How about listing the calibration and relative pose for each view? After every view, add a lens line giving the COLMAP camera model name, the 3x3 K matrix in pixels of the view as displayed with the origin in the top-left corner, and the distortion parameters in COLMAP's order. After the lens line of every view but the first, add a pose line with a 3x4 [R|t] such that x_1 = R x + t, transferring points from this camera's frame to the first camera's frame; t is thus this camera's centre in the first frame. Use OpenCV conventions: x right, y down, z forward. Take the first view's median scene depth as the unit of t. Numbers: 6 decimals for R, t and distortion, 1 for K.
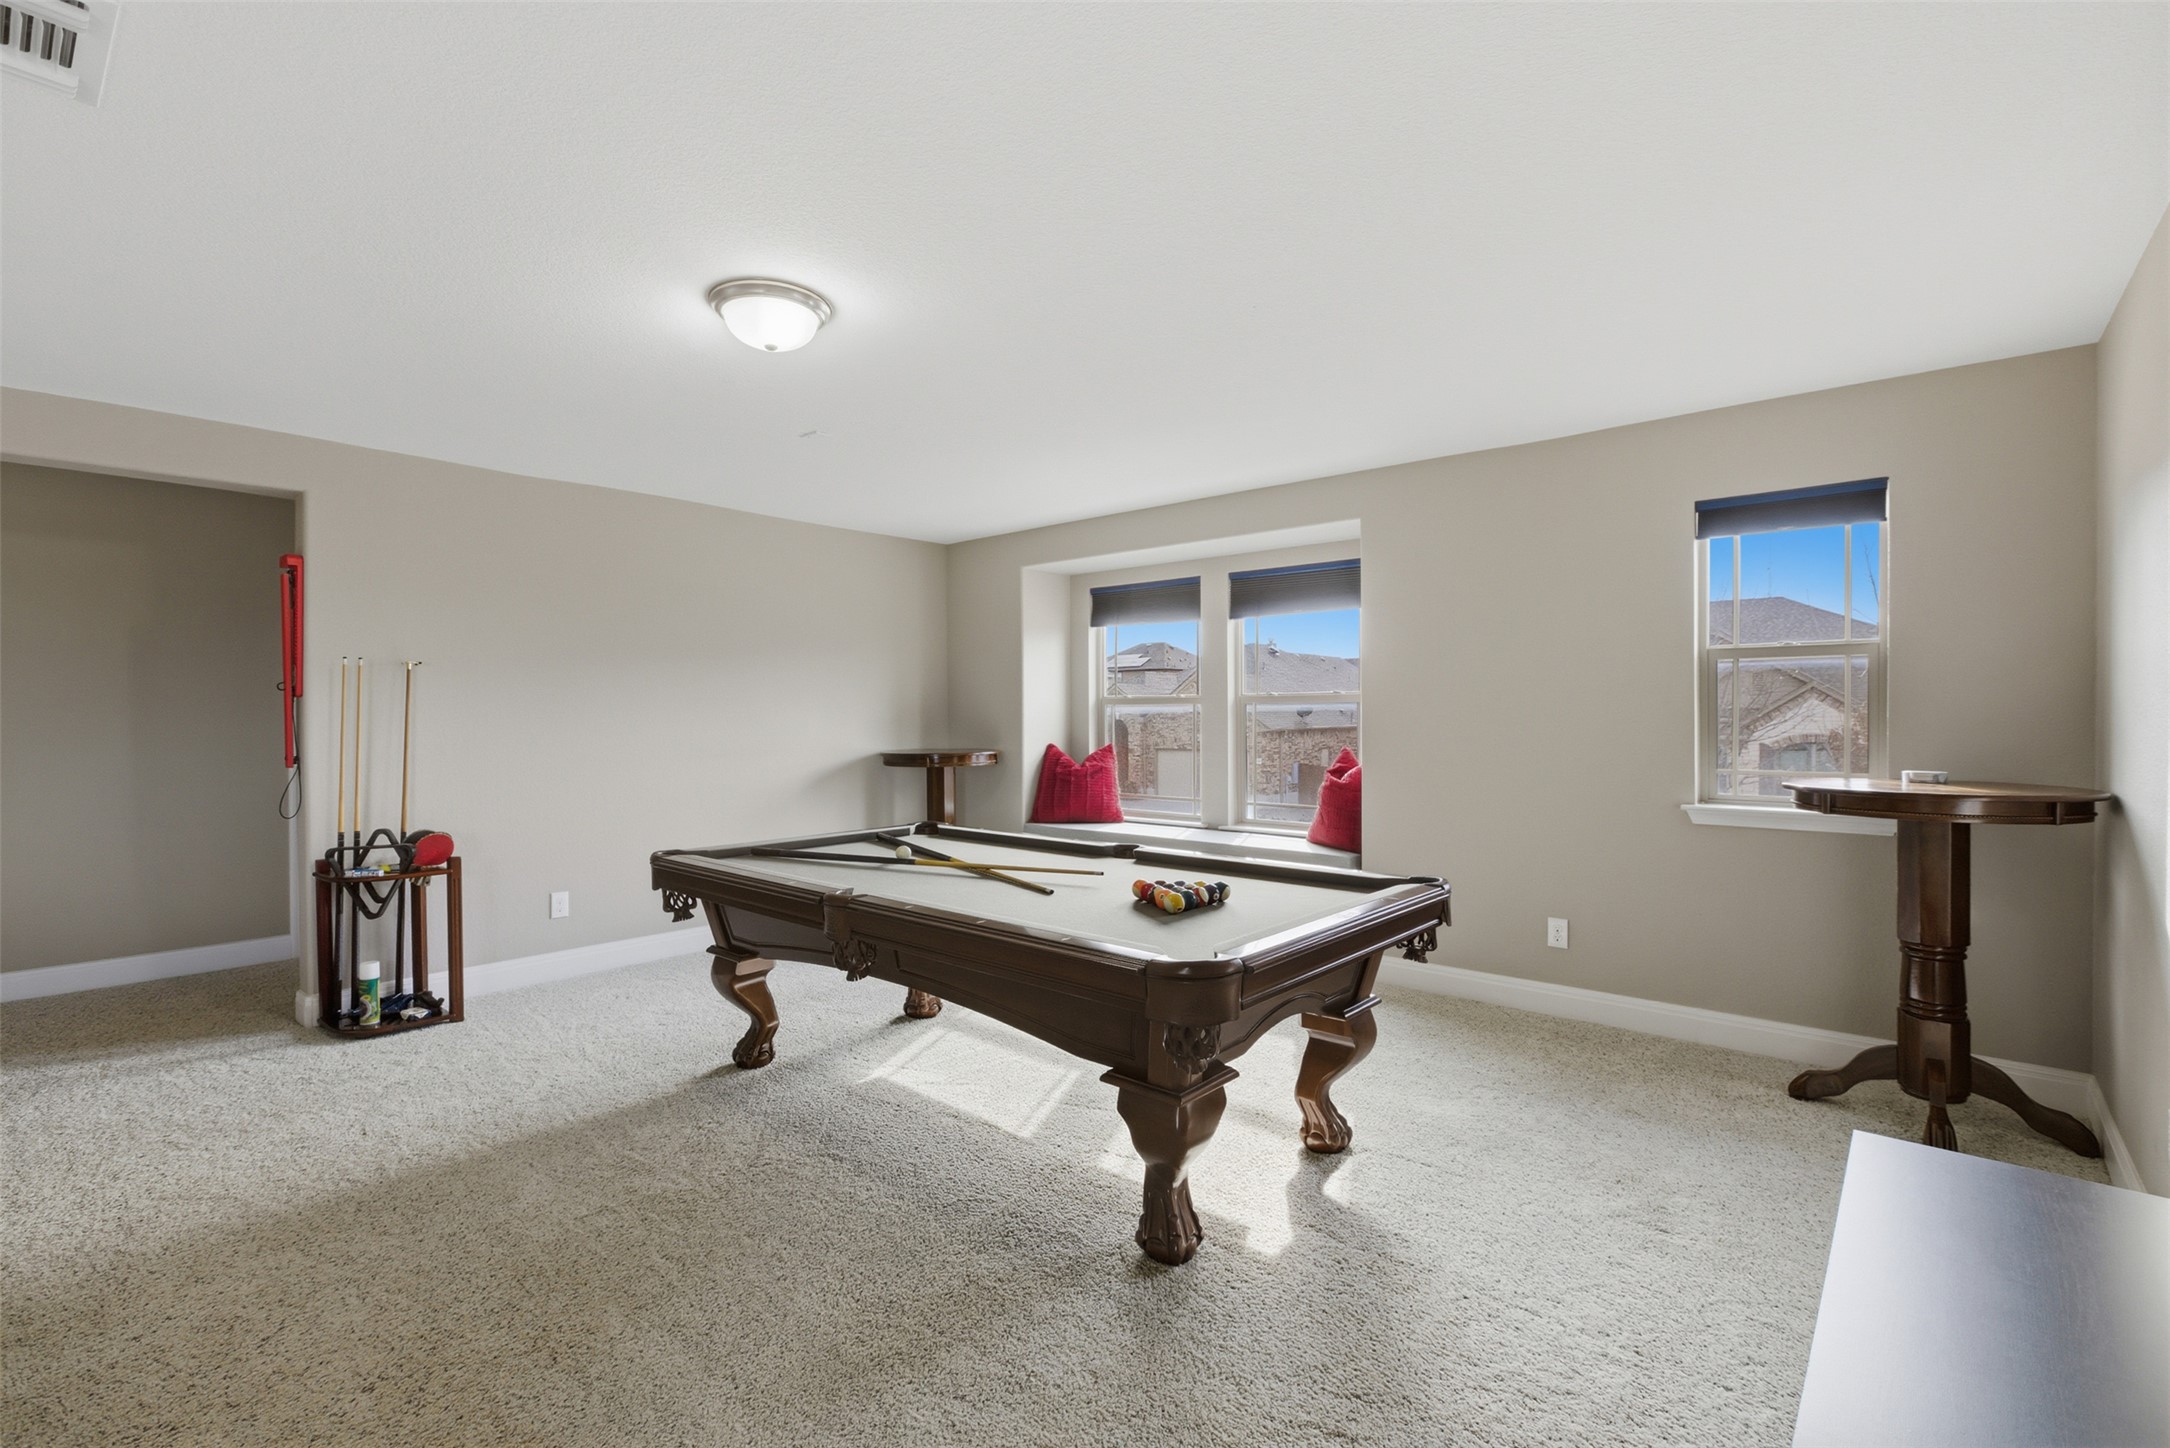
lens RADIAL K [[984.3, 0, 1090.3], [0, 984.3, 718.9], [0, 0, 1]] dist [-0.010214, 0.004580]
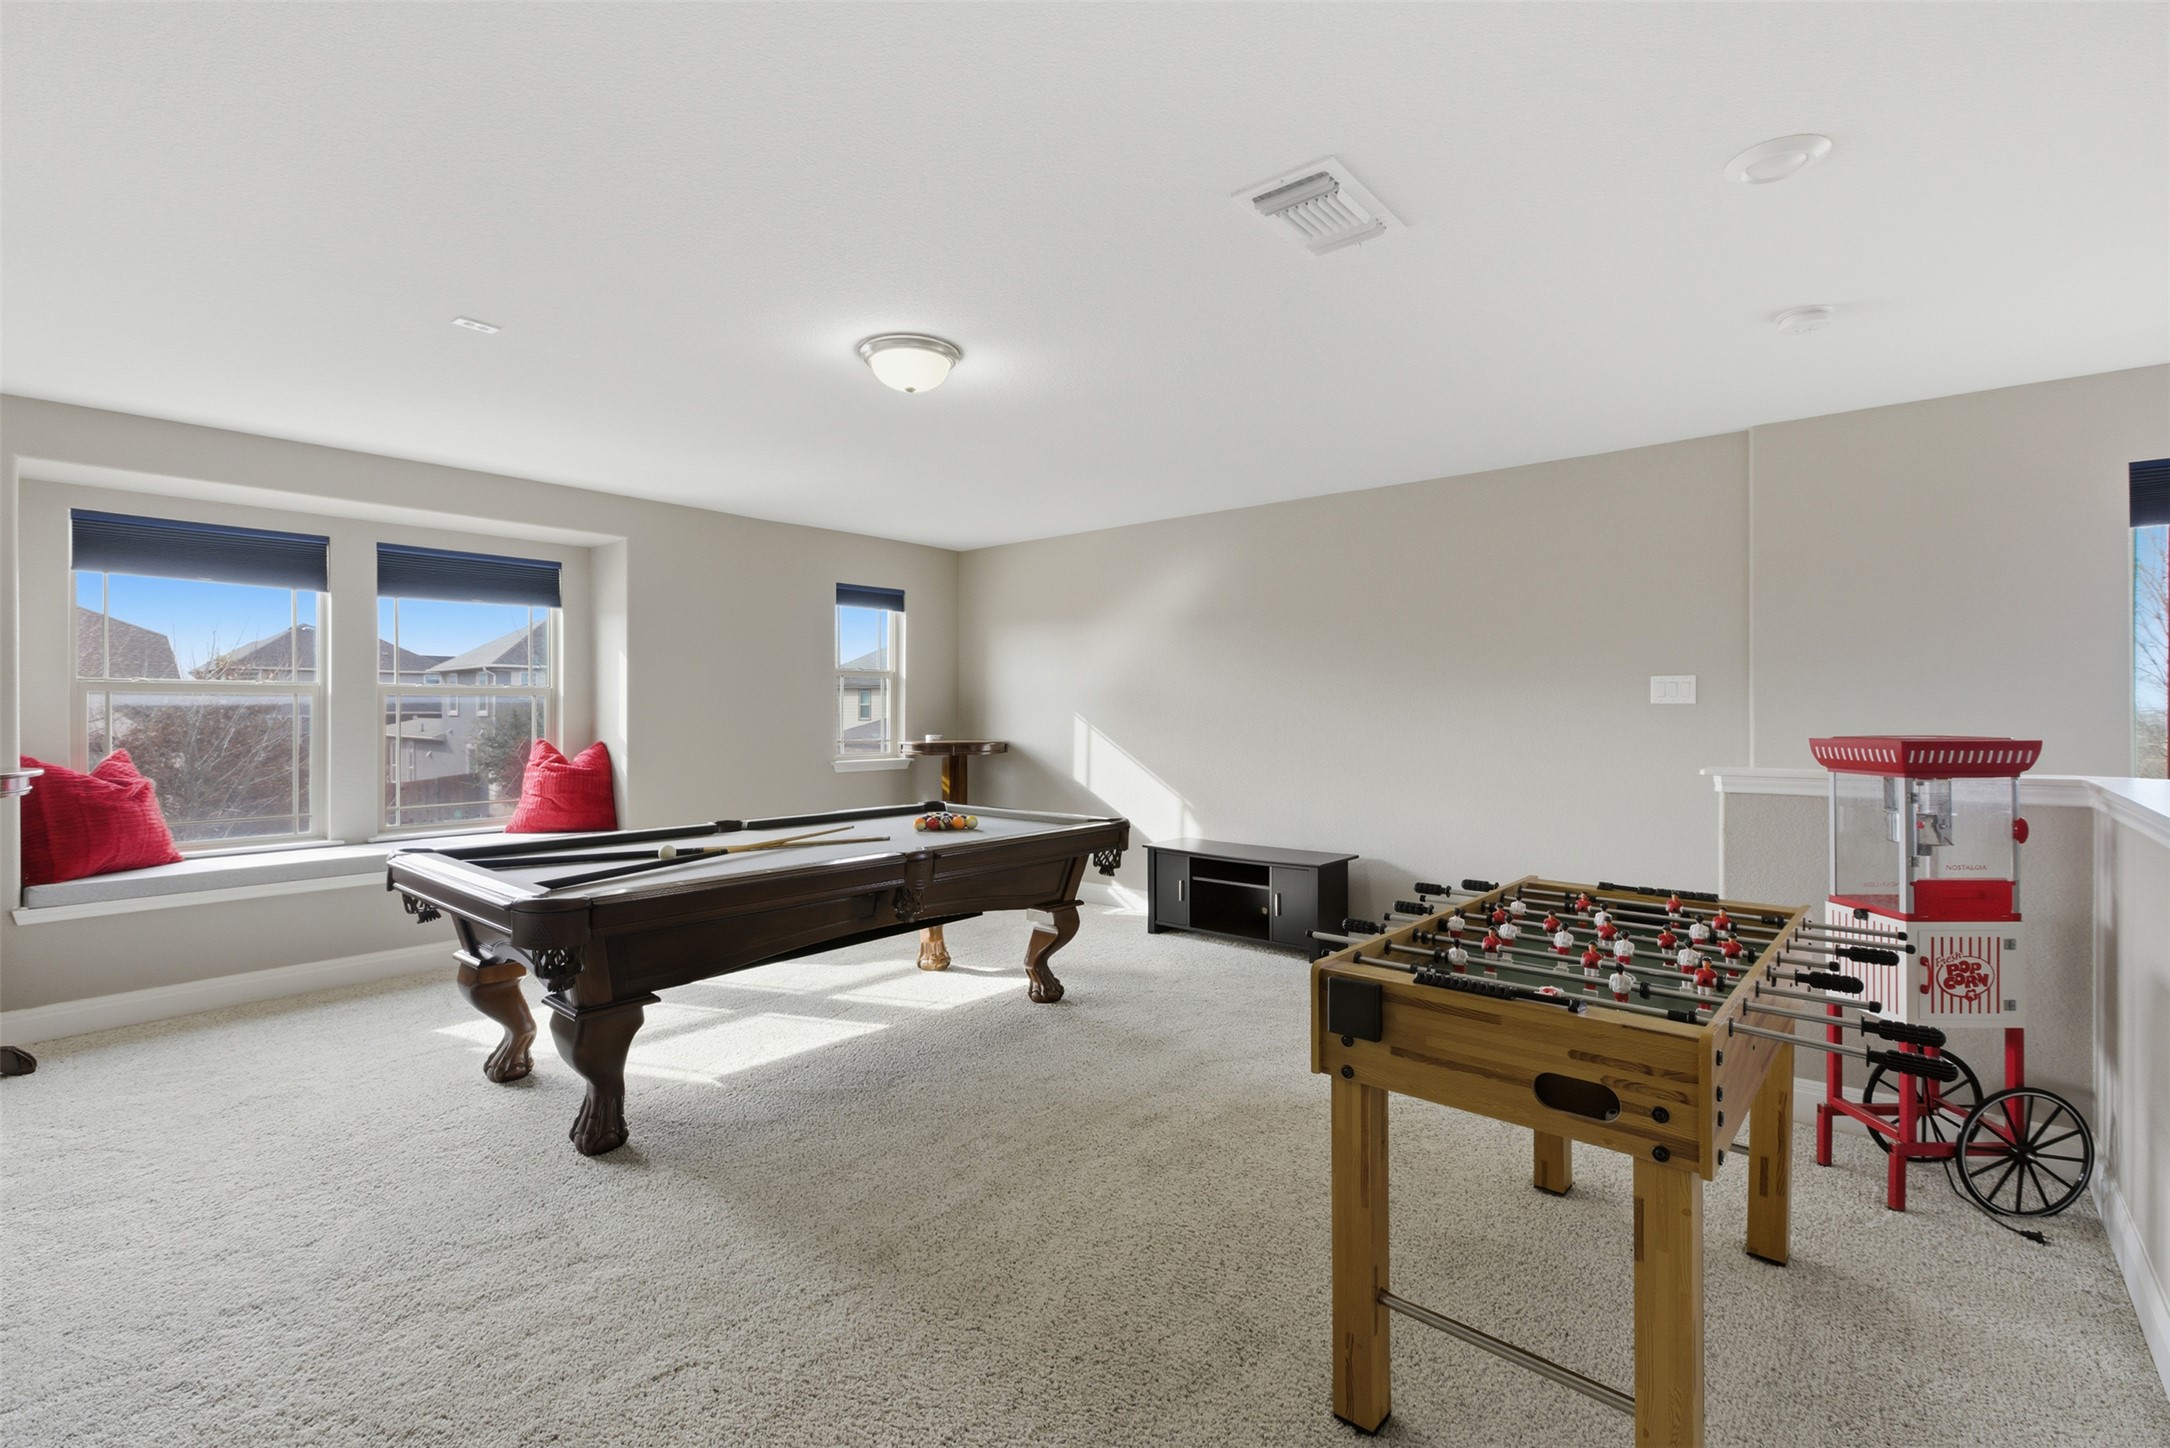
lens RADIAL K [[984.3, 0, 1089.4], [0, 984.3, 711.9], [0, 0, 1]] dist [-0.010214, 0.004580]
pose [[-0.001894, -0.009540, 0.999953, -1.099375], [-0.001642, 0.999953, 0.009537, -0.014717], [-0.999997, -0.001624, -0.001910, 0.568168]]
